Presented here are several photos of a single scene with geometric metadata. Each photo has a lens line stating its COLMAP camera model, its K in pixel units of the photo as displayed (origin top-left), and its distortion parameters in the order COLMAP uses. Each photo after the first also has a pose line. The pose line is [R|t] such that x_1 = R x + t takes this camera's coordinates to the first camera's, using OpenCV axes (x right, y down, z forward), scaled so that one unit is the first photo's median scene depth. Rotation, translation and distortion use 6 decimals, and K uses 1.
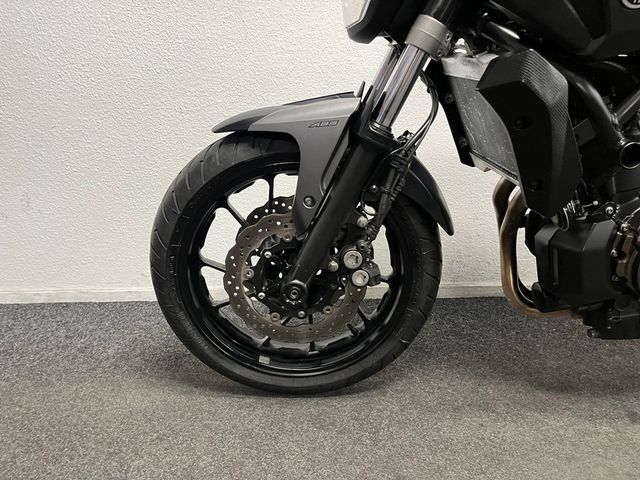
lens RADIAL K [[479.3, 0, 323.6], [0, 479.3, 237.1], [0, 0, 1]] dist [0.083539, -0.105017]
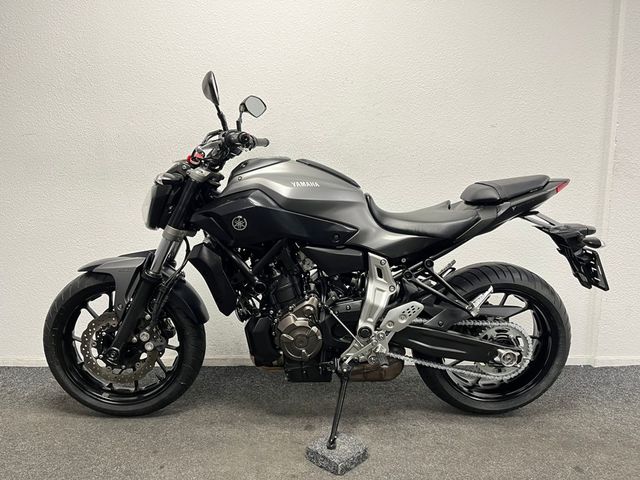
lens RADIAL K [[479.3, 0, 323.6], [0, 479.3, 237.1], [0, 0, 1]] dist [0.083539, -0.105017]
pose [[0.999788, 0.013804, 0.015256, 0.690910], [-0.010968, 0.984961, -0.172429, -0.018137], [-0.017407, 0.172225, 0.984904, -0.942666]]
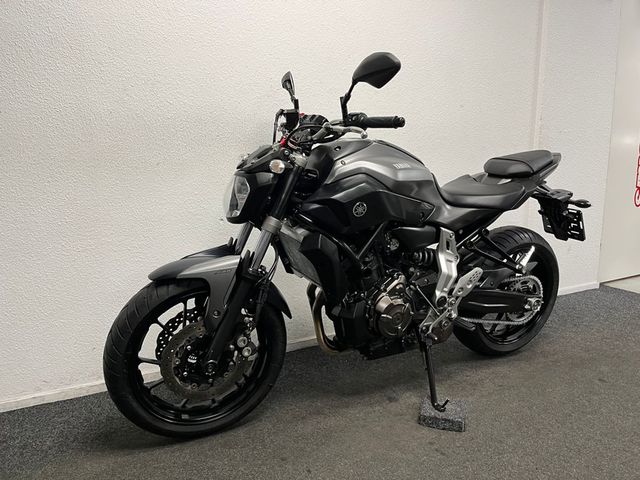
lens RADIAL K [[479.3, 0, 323.6], [0, 479.3, 237.1], [0, 0, 1]] dist [0.083539, -0.105017]
pose [[0.905090, -0.083996, 0.416842, -0.344472], [0.132661, 0.987146, -0.089132, -0.124980], [-0.403998, 0.135971, 0.904598, -0.716474]]
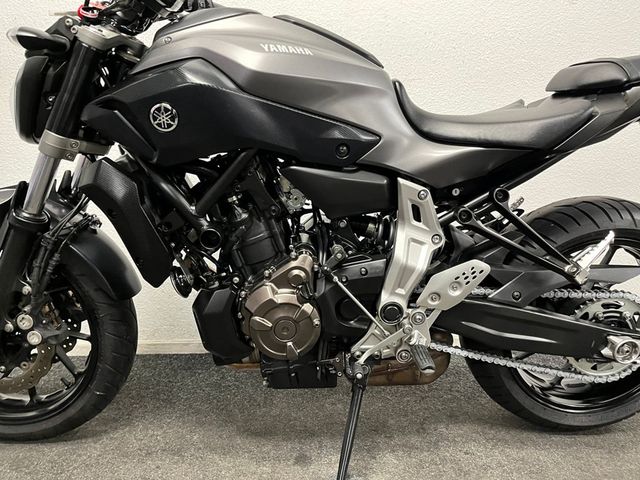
lens RADIAL K [[479.3, 0, 323.6], [0, 479.3, 237.1], [0, 0, 1]] dist [0.083539, -0.105017]
pose [[0.999900, 0.002771, 0.013856, 0.708977], [-0.001332, 0.994699, -0.102825, -0.034663], [-0.014067, 0.102796, 0.994603, -0.203687]]
